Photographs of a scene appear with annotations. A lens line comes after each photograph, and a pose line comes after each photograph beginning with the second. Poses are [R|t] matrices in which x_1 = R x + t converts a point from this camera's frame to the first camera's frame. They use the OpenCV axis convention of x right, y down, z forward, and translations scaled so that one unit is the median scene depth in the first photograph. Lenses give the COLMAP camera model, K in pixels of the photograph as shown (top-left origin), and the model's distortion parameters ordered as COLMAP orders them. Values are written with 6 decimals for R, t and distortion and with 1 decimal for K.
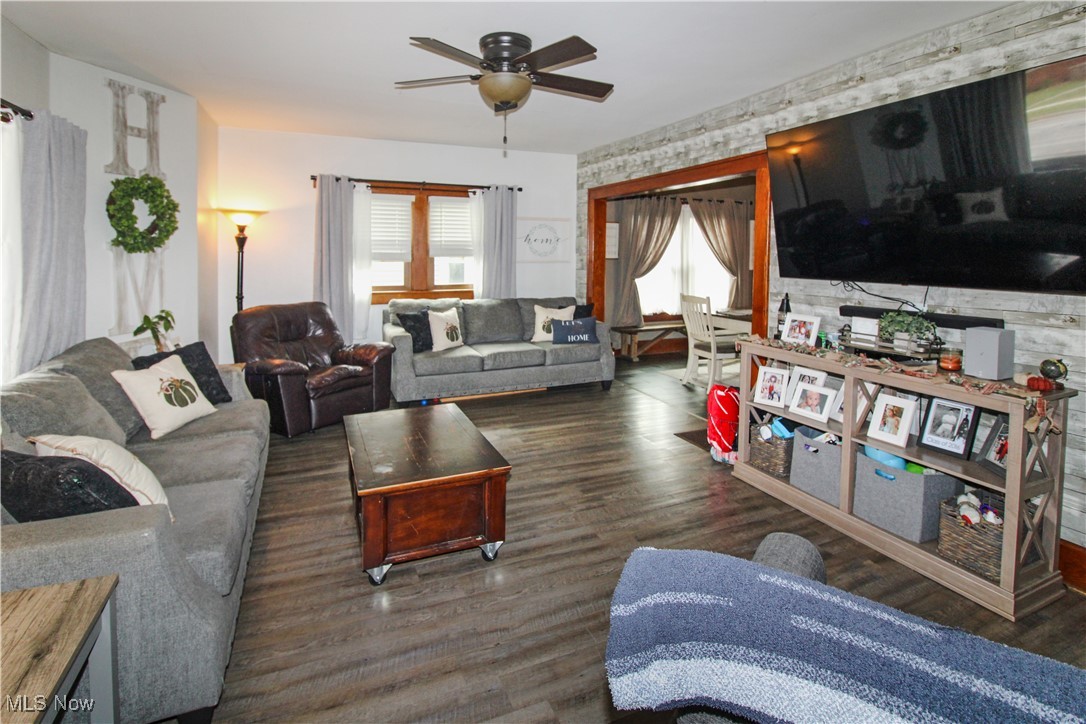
lens RADIAL K [[536.7, 0, 507.2], [0, 536.7, 267.3], [0, 0, 1]] dist [-0.002493, -0.010086]
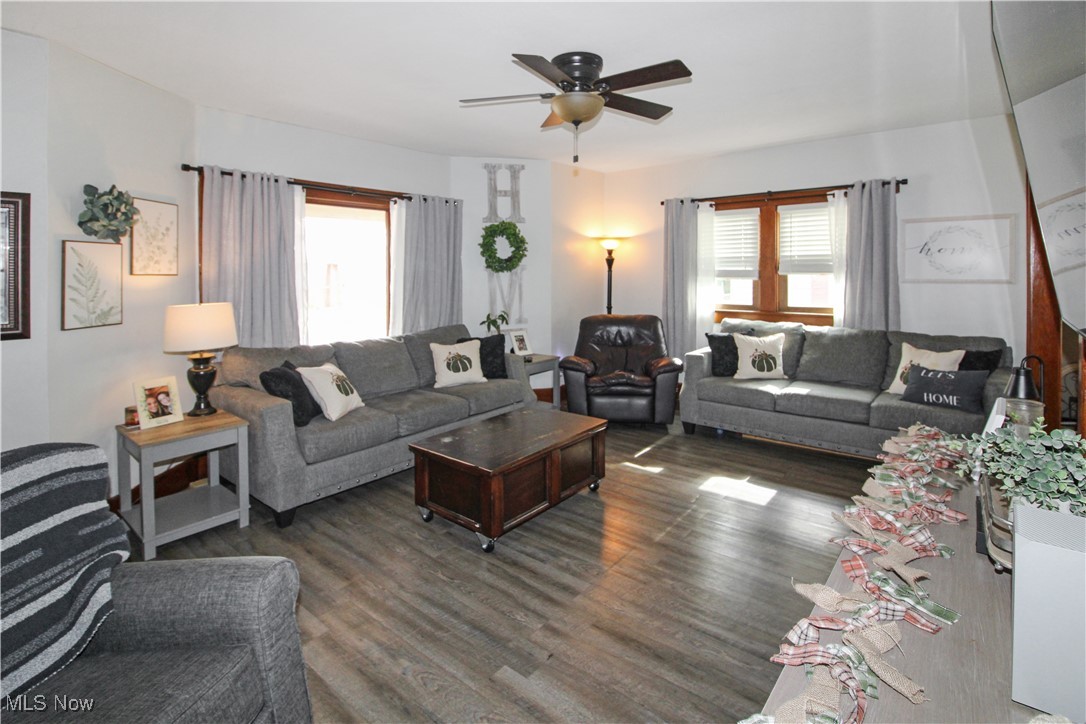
lens RADIAL K [[516.5, 0, 545.3], [0, 516.5, 269.4], [0, 0, 1]] dist [-0.000563, -0.010624]
pose [[0.482319, -0.008035, -0.875959, 0.626574], [-0.014892, 0.999738, -0.017370, -0.011028], [0.875869, 0.021423, 0.482073, 0.379913]]
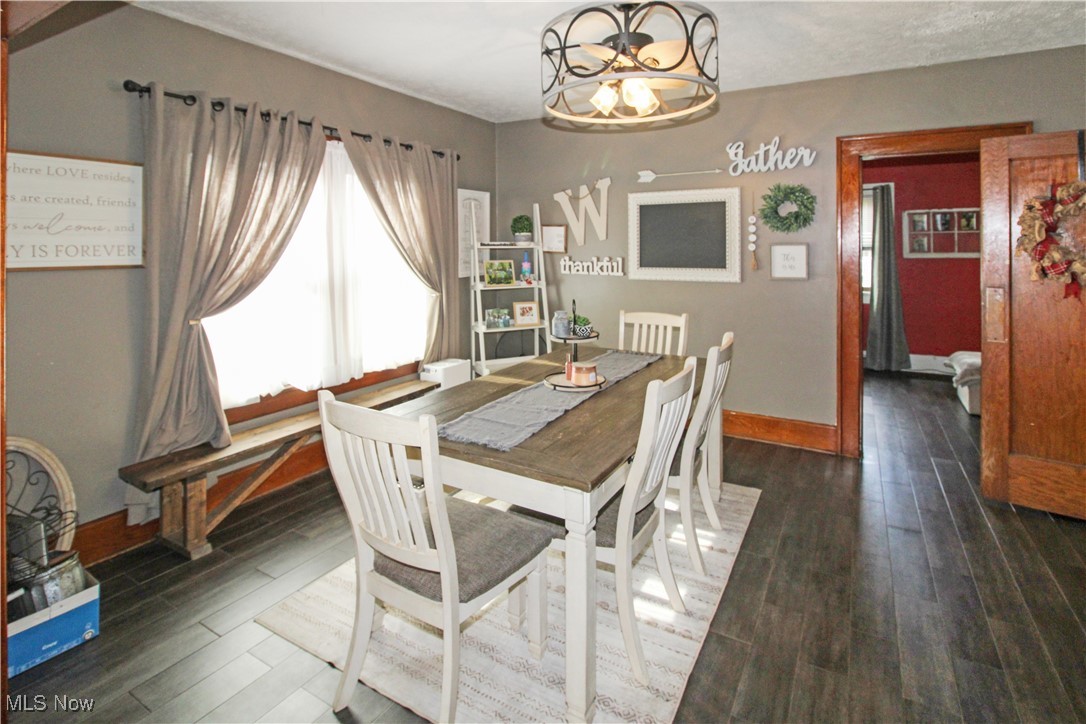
lens RADIAL K [[534.0, 0, 536.1], [0, 534.0, 262.8], [0, 0, 1]] dist [-0.001290, -0.008477]
pose [[0.802285, -0.025074, 0.596415, 0.382527], [0.025602, 0.999643, 0.007588, -0.026153], [-0.596393, 0.009182, 0.802640, 1.042325]]
